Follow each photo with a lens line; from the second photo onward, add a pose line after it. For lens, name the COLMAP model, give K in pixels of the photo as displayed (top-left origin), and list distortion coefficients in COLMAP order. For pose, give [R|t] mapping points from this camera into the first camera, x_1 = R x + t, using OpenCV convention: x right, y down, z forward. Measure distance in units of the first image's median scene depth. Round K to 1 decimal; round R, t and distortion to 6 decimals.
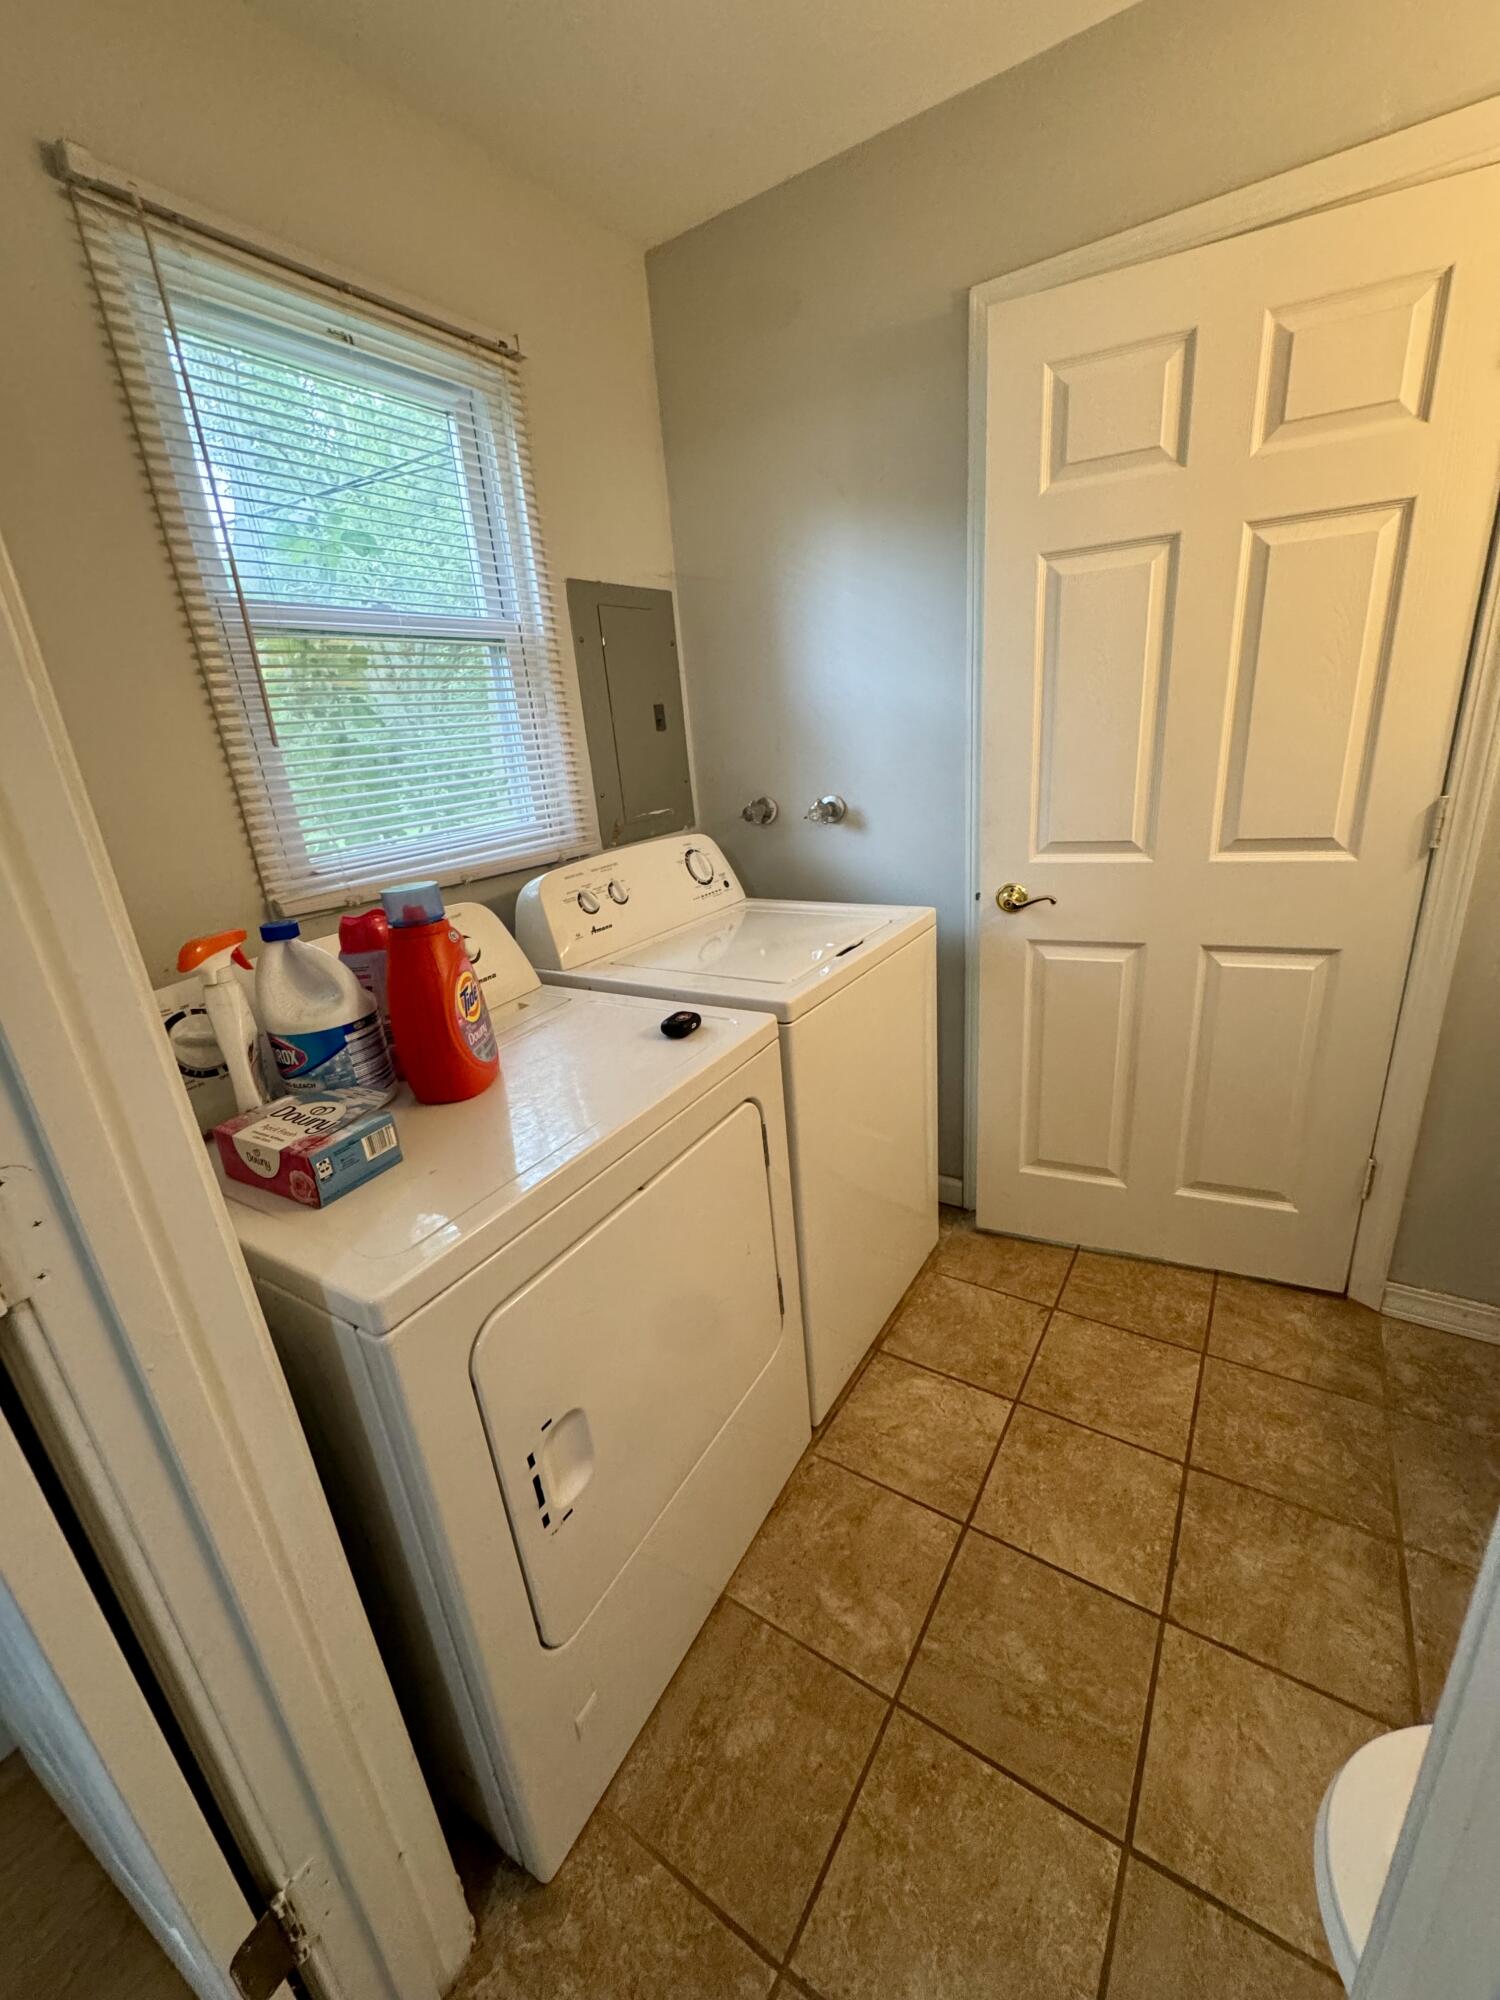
lens RADIAL K [[796.7, 0, 750.0], [0, 796.7, 1000.0], [0, 0, 1]] dist [-0.006072, 0.000547]
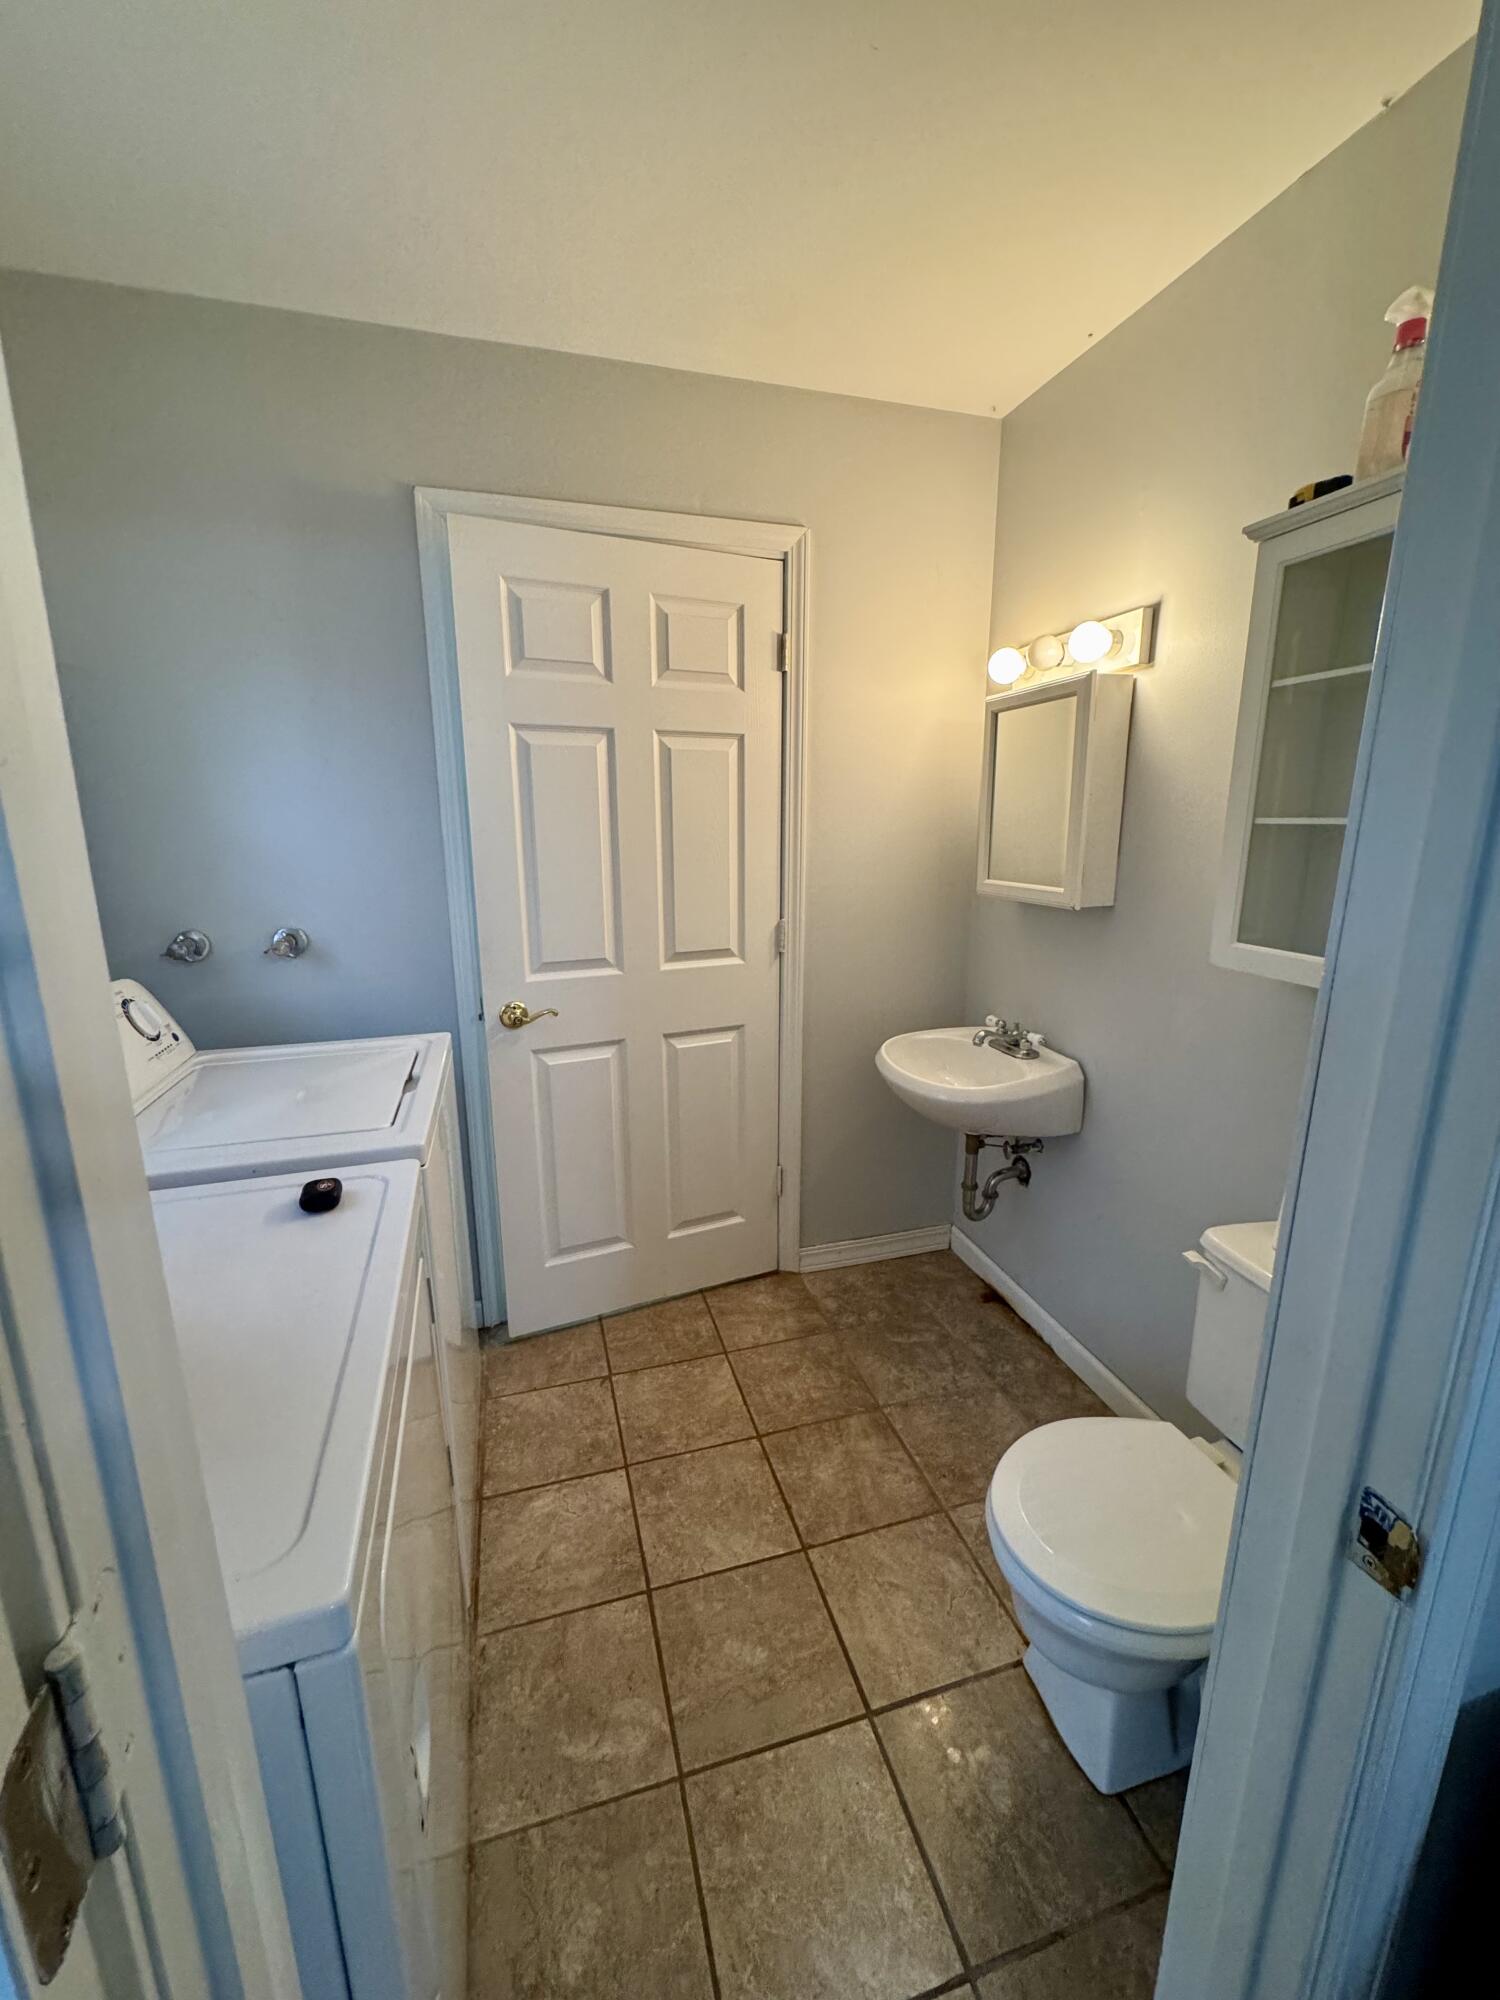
lens RADIAL K [[796.7, 0, 750.0], [0, 796.7, 1000.0], [0, 0, 1]] dist [-0.006072, 0.000547]
pose [[0.651563, -0.093189, 0.752849, -0.329781], [0.200151, 0.978378, -0.052119, -0.030567], [-0.731714, 0.184642, 0.656127, 0.045403]]
